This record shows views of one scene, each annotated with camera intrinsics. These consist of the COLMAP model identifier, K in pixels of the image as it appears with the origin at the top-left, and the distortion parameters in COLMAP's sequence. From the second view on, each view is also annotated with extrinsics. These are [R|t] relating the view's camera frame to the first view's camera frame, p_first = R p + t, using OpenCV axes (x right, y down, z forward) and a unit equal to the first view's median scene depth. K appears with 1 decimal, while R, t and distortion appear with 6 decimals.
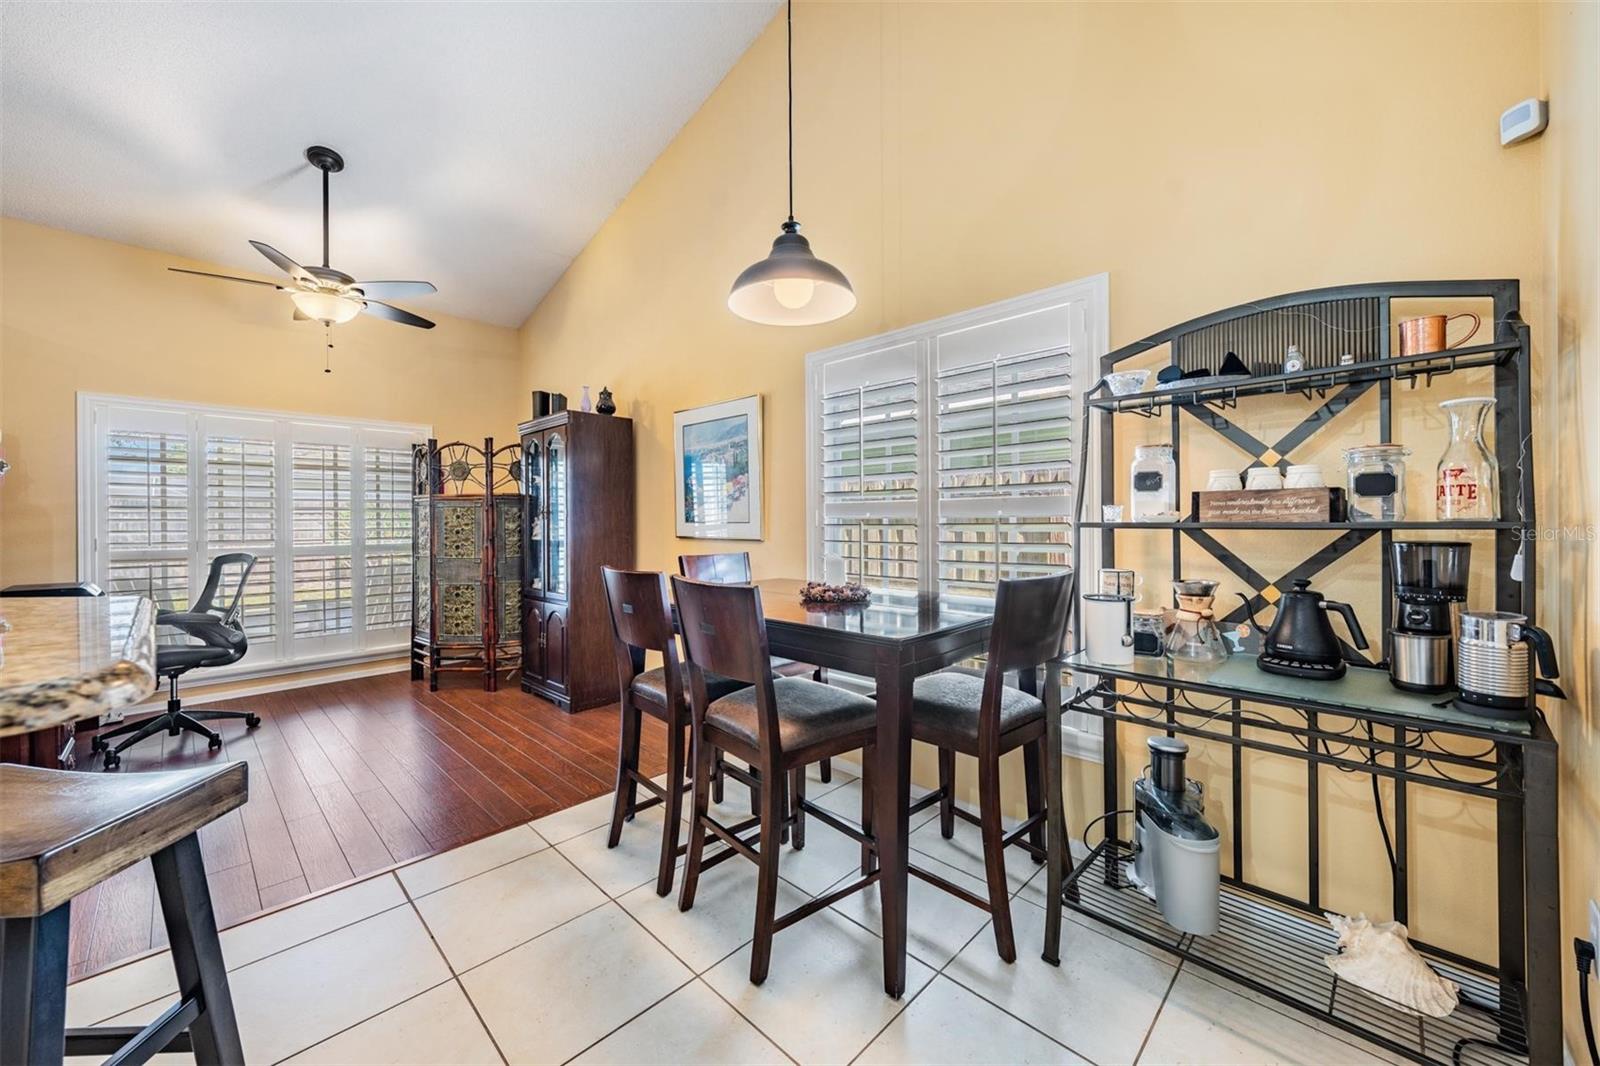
lens RADIAL K [[599.5, 0, 797.7], [0, 599.5, 520.1], [0, 0, 1]] dist [-0.002351, -0.000291]
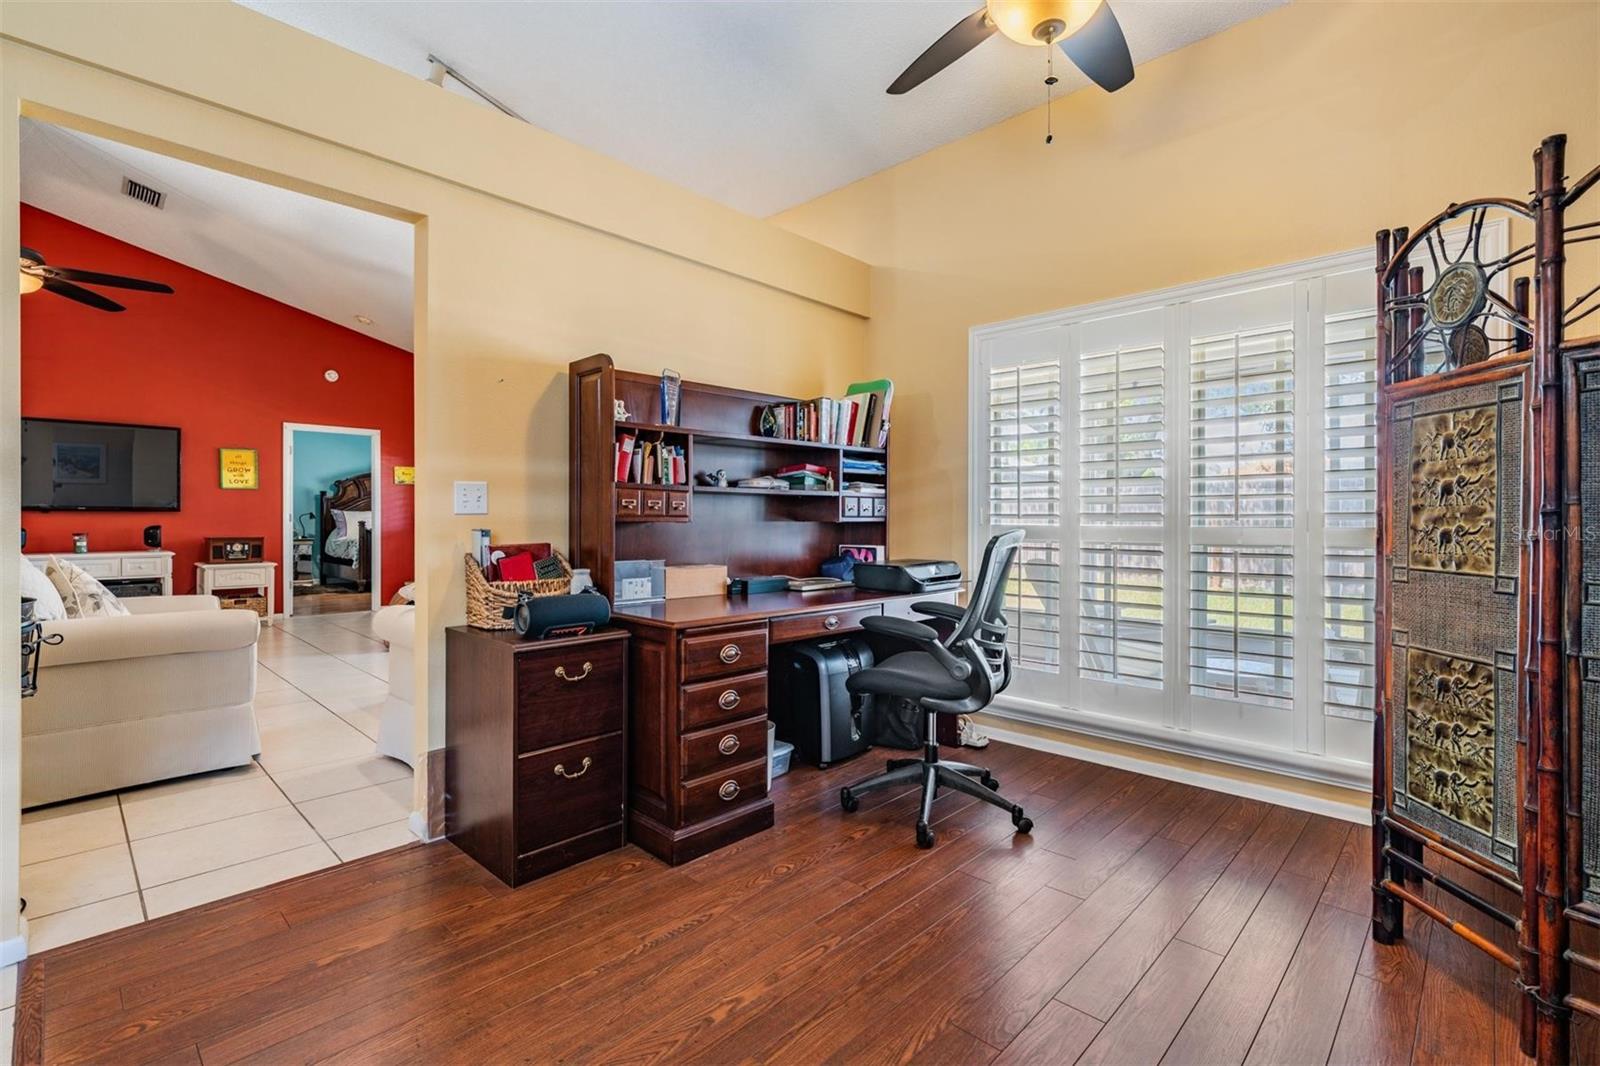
lens RADIAL K [[716.3, 0, 798.7], [0, 716.3, 524.7], [0, 0, 1]] dist [0.000559, -0.000400]
pose [[-0.001162, 0.015287, -0.999882, -0.482999], [0.003817, 0.999876, 0.015283, 0.081267], [0.999992, -0.003799, -0.001221, 1.701352]]
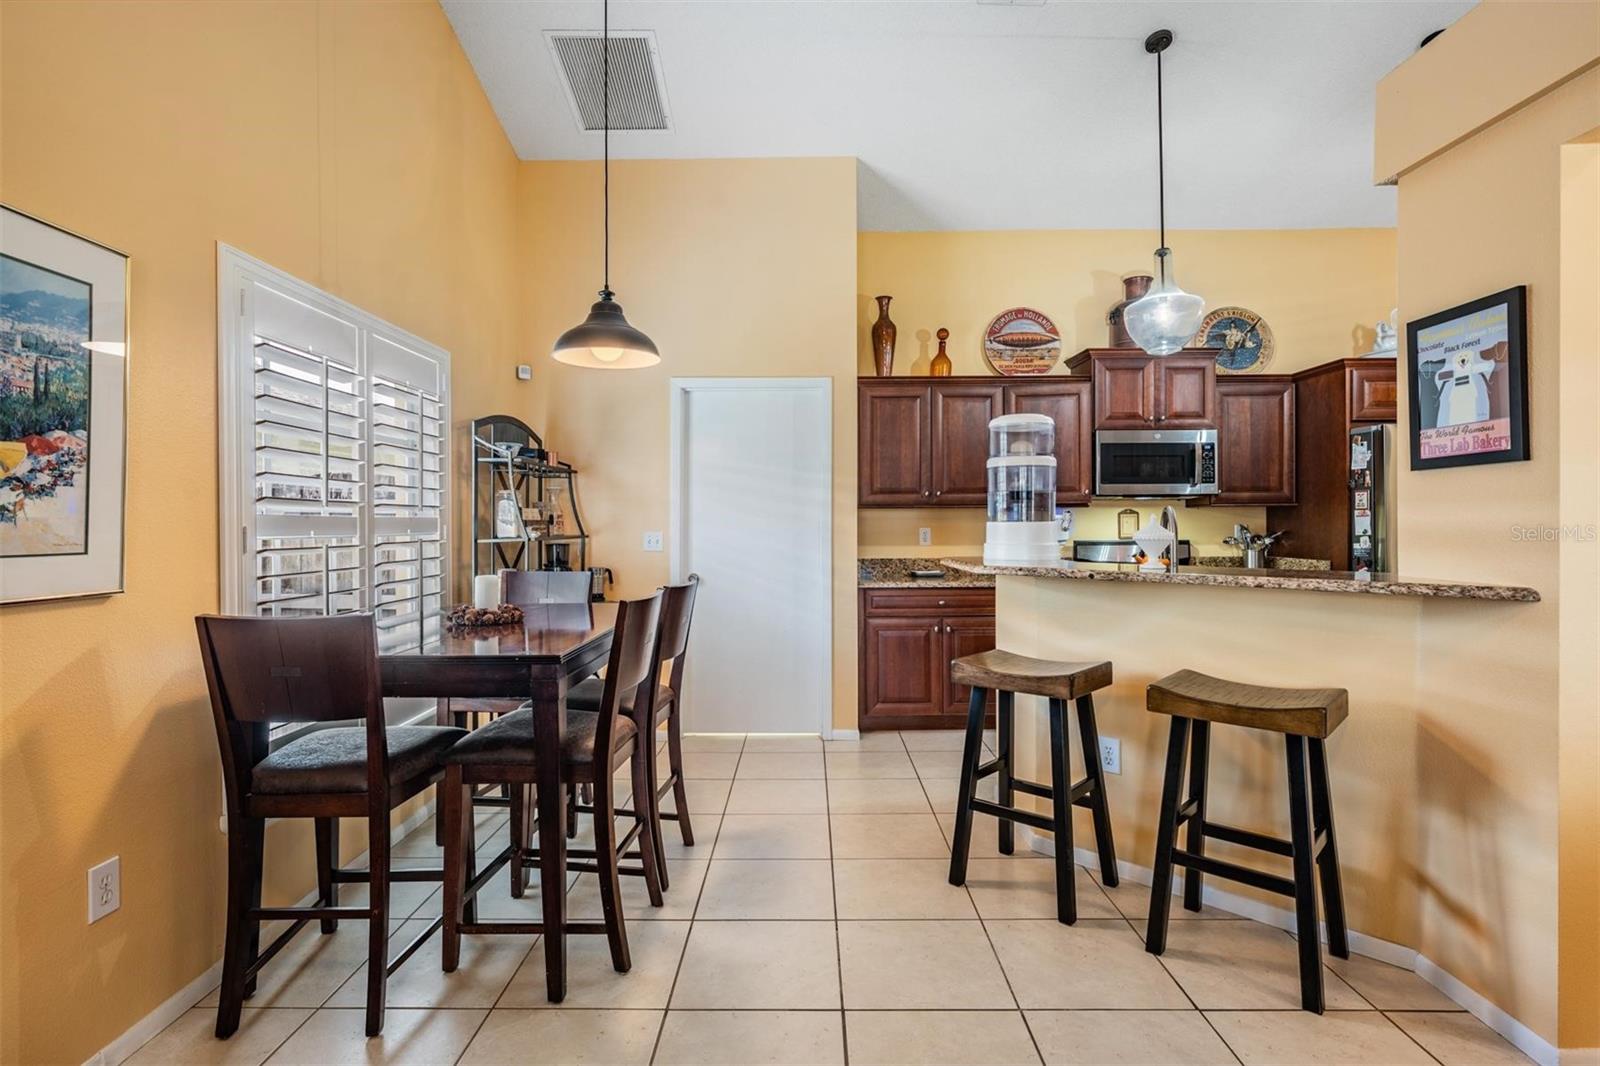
lens RADIAL K [[783.7, 0, 800.0], [0, 783.7, 533.0], [0, 0, 1]] dist [-0.003380, -0.001375]
pose [[-0.692729, -0.000501, 0.721198, -1.608995], [0.005528, 0.999967, 0.006005, -0.018876], [-0.721177, 0.008147, -0.692703, 2.055709]]
